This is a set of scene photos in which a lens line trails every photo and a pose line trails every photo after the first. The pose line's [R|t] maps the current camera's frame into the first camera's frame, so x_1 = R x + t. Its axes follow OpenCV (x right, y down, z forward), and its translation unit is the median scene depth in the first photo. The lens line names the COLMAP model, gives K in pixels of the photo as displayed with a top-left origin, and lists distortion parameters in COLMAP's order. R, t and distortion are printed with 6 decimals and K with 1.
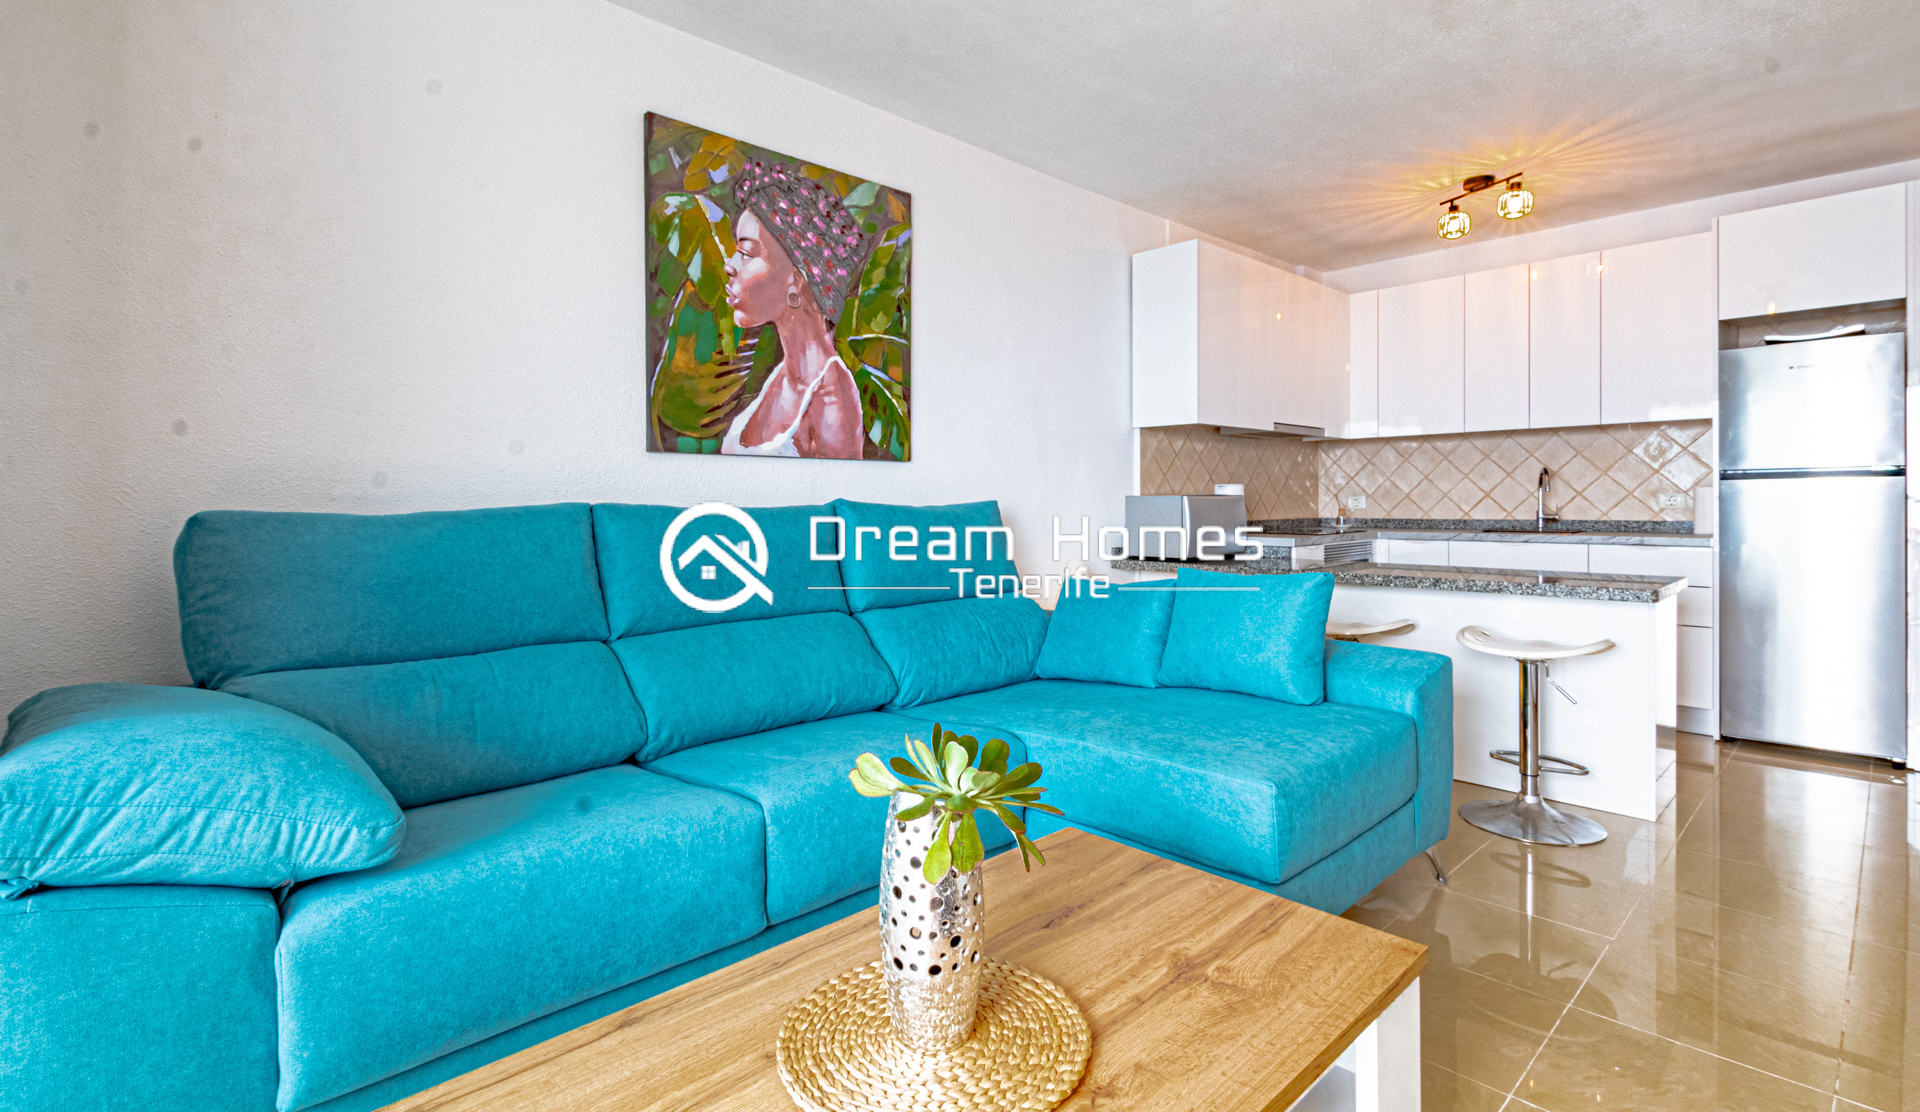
lens RADIAL K [[859.7, 0, 985.4], [0, 859.7, 503.1], [0, 0, 1]] dist [0.000108, -0.000004]
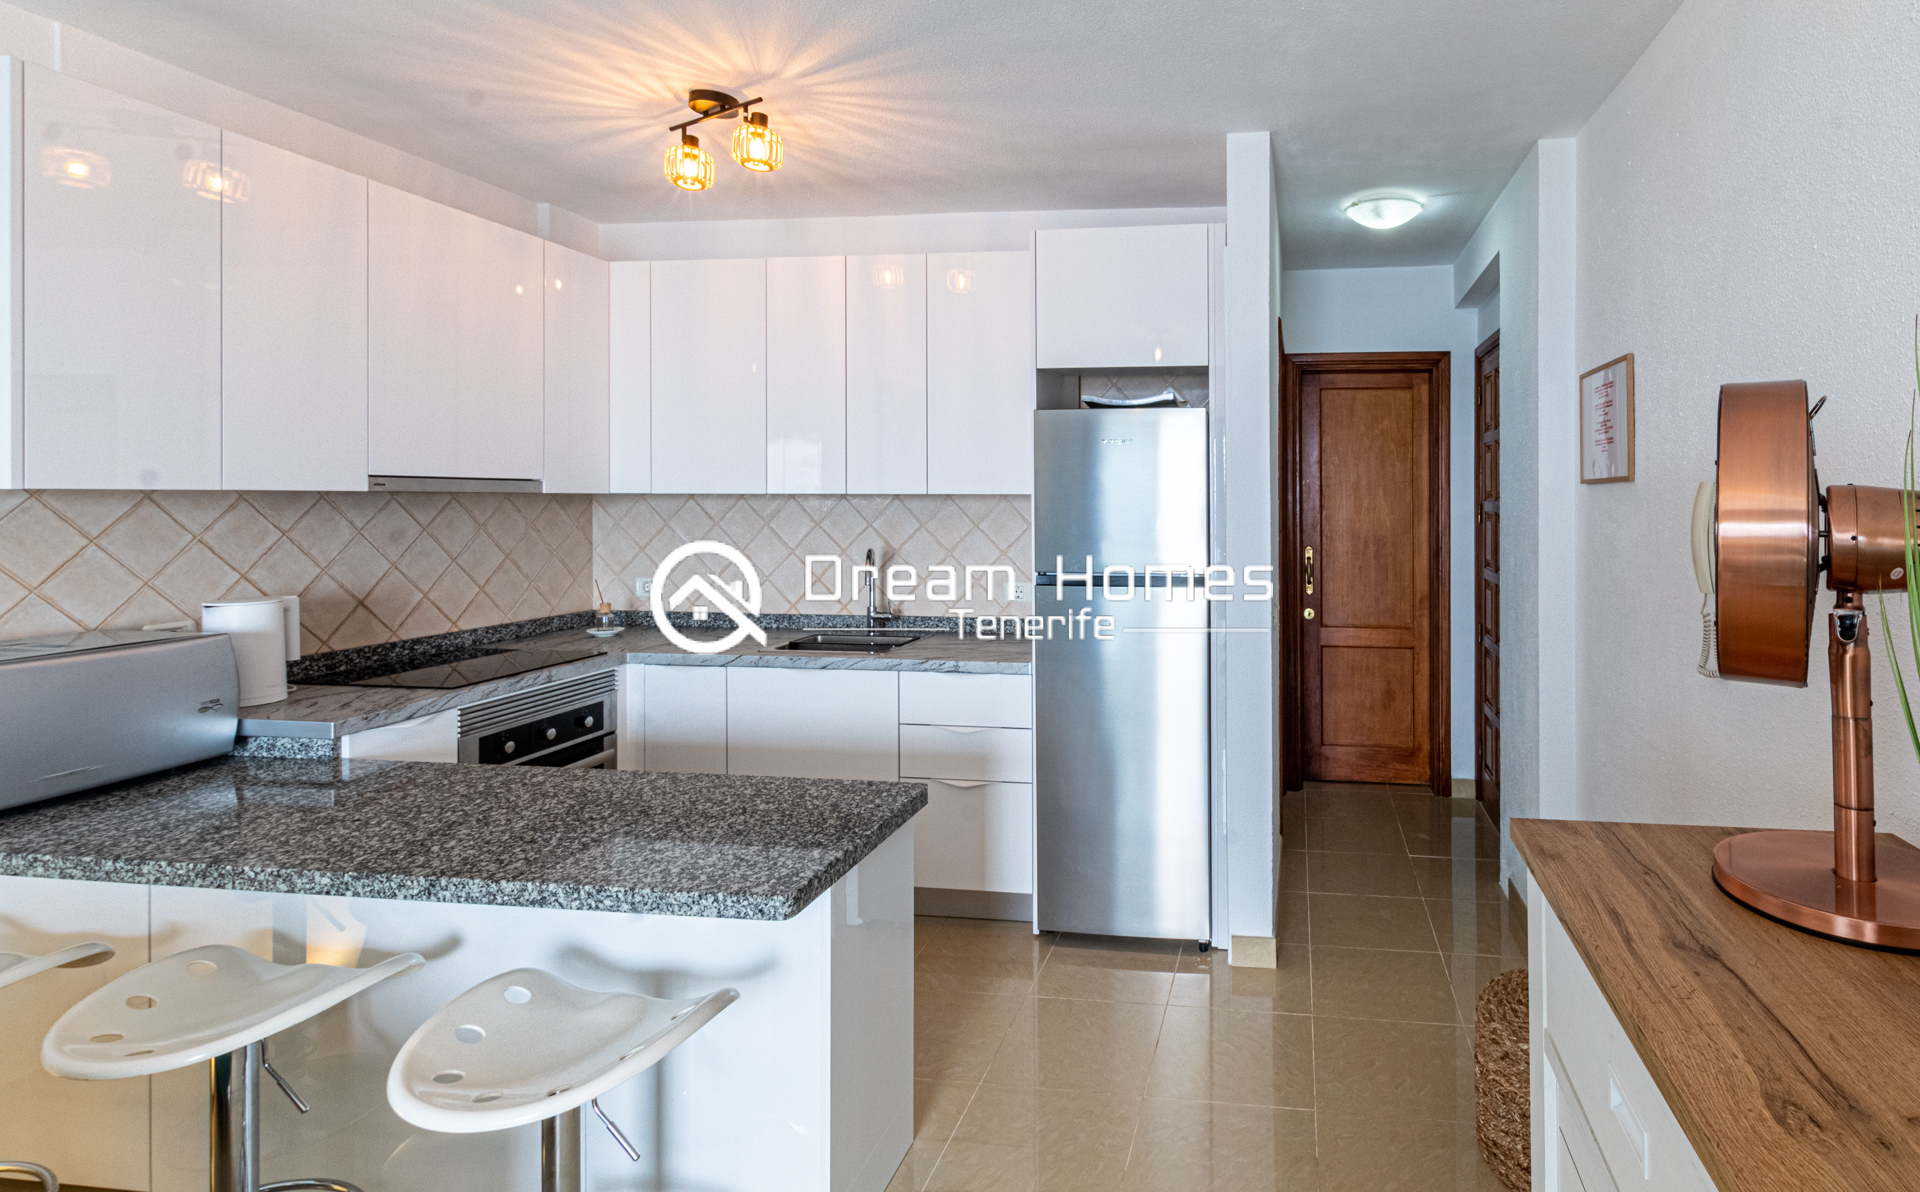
lens RADIAL K [[966.1, 0, 1178.6], [0, 966.1, 492.0], [0, 0, 1]] dist [0.009094, -0.002860]
pose [[0.767727, 0.013874, 0.640626, 0.532011], [-0.004970, 0.999864, -0.015697, -0.121721], [-0.640757, 0.008867, 0.767692, 0.365958]]
